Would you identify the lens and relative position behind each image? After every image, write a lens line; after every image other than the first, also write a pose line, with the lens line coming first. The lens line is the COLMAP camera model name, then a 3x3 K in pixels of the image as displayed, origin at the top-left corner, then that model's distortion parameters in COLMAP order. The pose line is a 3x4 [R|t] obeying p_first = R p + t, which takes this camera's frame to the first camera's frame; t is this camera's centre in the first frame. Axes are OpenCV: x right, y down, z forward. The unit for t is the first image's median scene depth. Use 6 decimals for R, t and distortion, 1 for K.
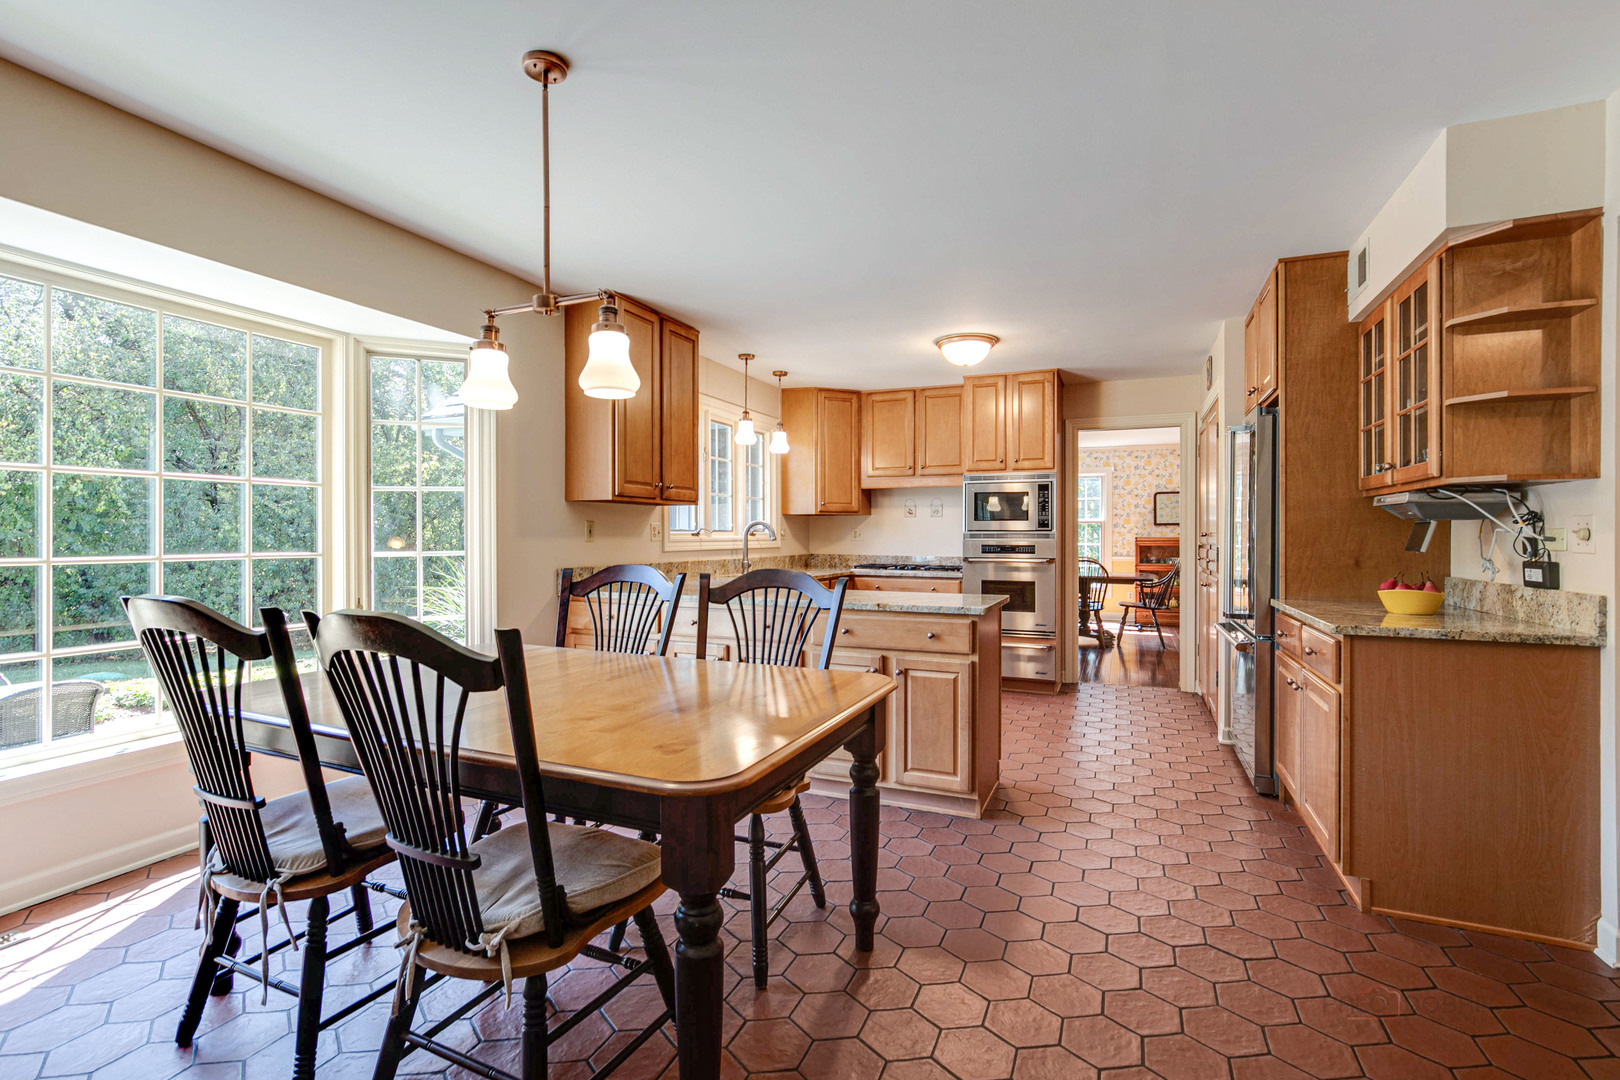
lens RADIAL K [[744.6, 0, 805.6], [0, 744.6, 540.3], [0, 0, 1]] dist [-0.002363, 0.002280]
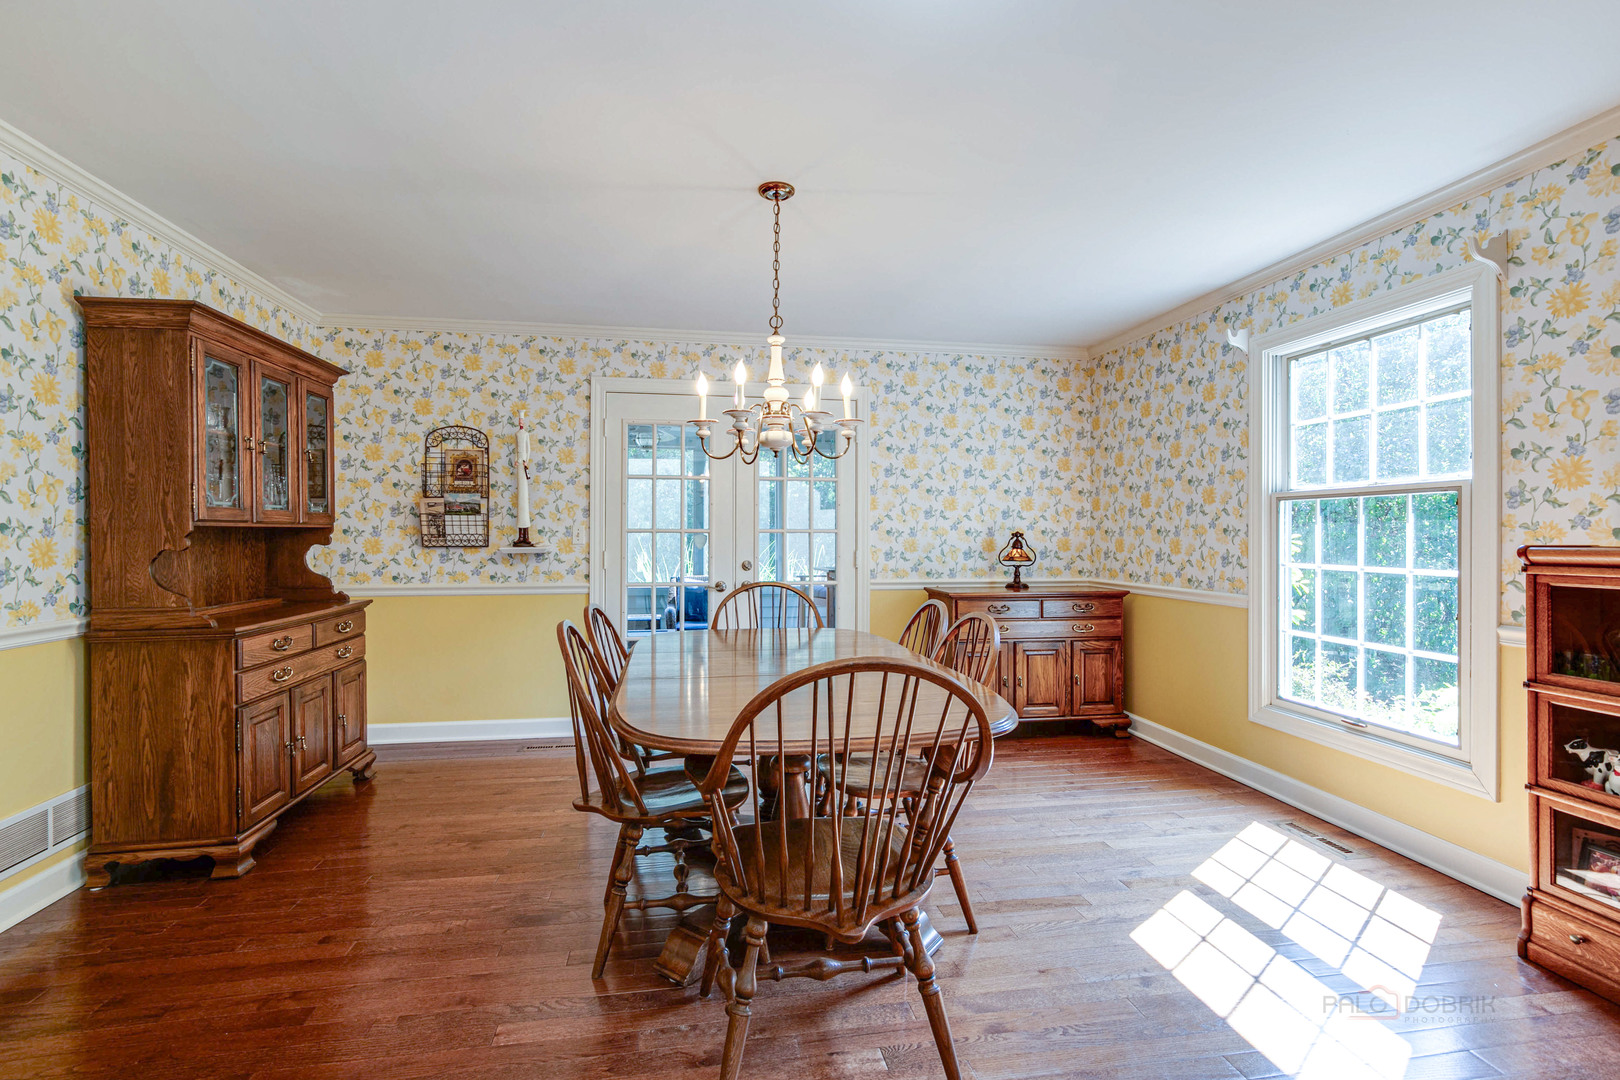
lens RADIAL K [[744.6, 0, 807.4], [0, 744.6, 534.6], [0, 0, 1]] dist [-0.002363, 0.002280]
pose [[0.544895, -0.001967, -0.838502, 0.601971], [-0.006712, 0.999955, -0.006707, -0.005812], [0.838477, 0.009283, 0.544858, 0.838204]]
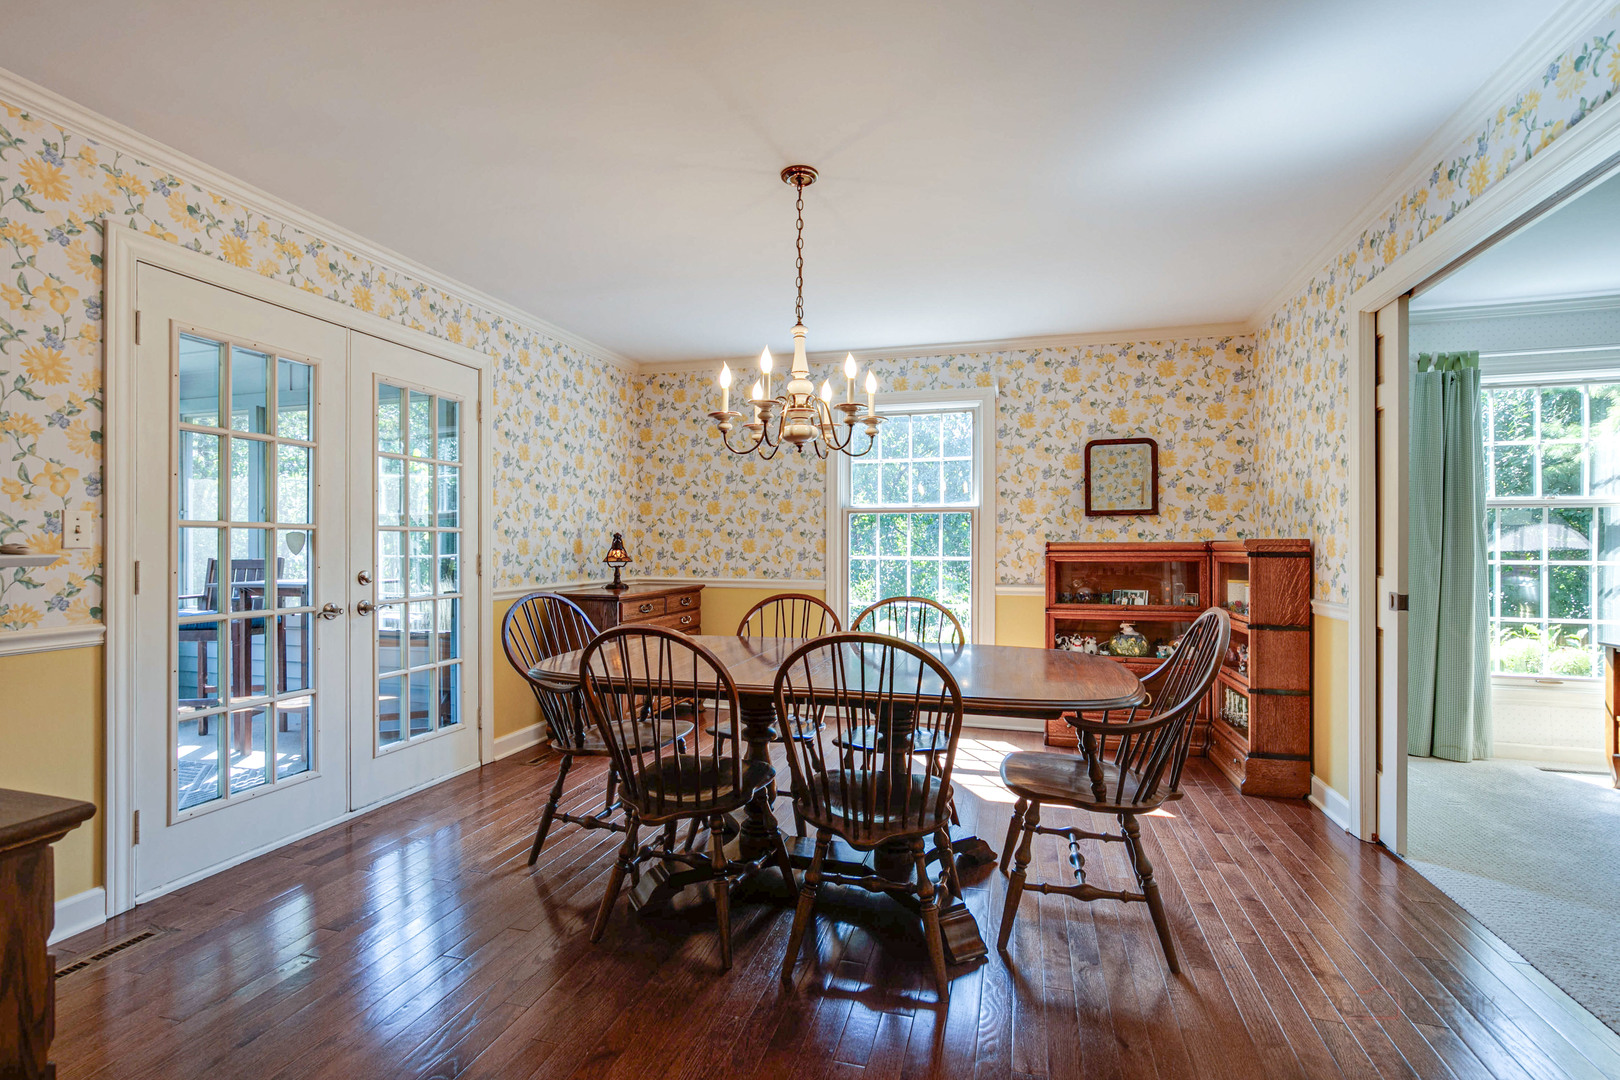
lens RADIAL K [[744.6, 0, 809.6], [0, 744.6, 543.0], [0, 0, 1]] dist [-0.002363, 0.002280]
pose [[0.991838, 0.000243, 0.127501, 0.297954], [0.000516, 0.999982, -0.005921, -0.001733], [-0.127500, 0.005938, 0.991821, 0.696360]]
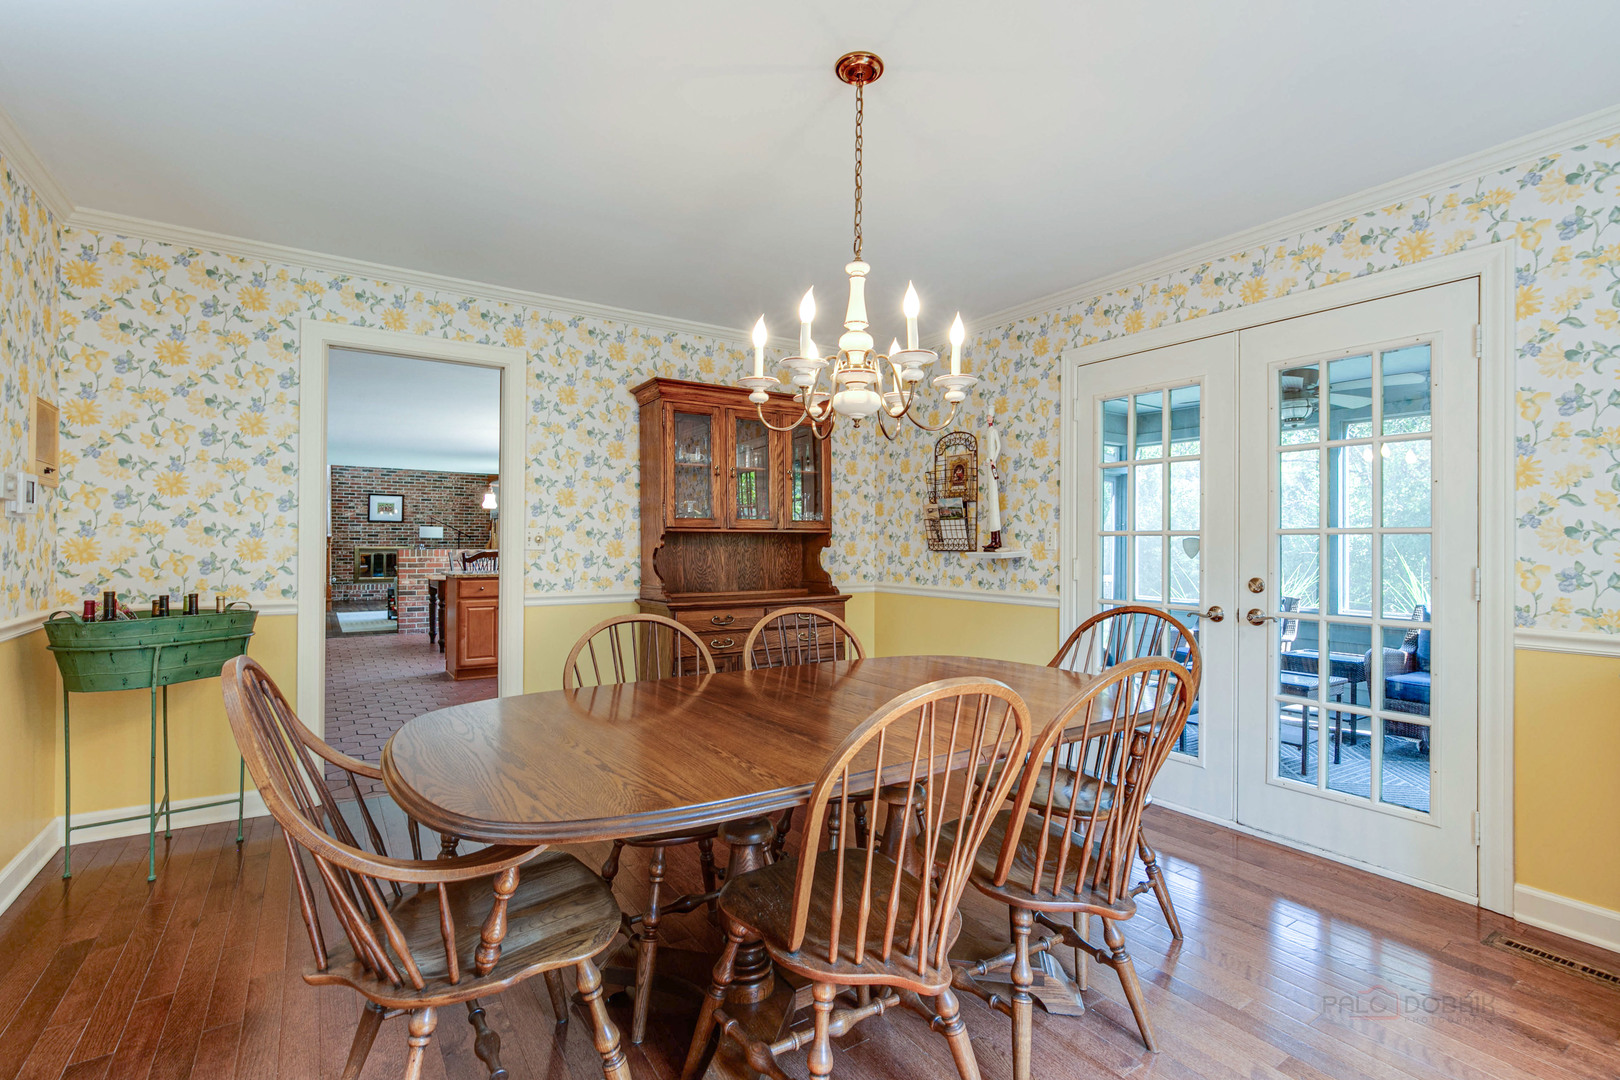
lens RADIAL K [[744.6, 0, 811.9], [0, 744.6, 540.7], [0, 0, 1]] dist [-0.002363, 0.002280]
pose [[-0.540816, -0.007349, -0.841109, 0.533747], [-0.011905, 0.999929, -0.001082, -0.004744], [0.841057, 0.009428, -0.540865, 1.110356]]
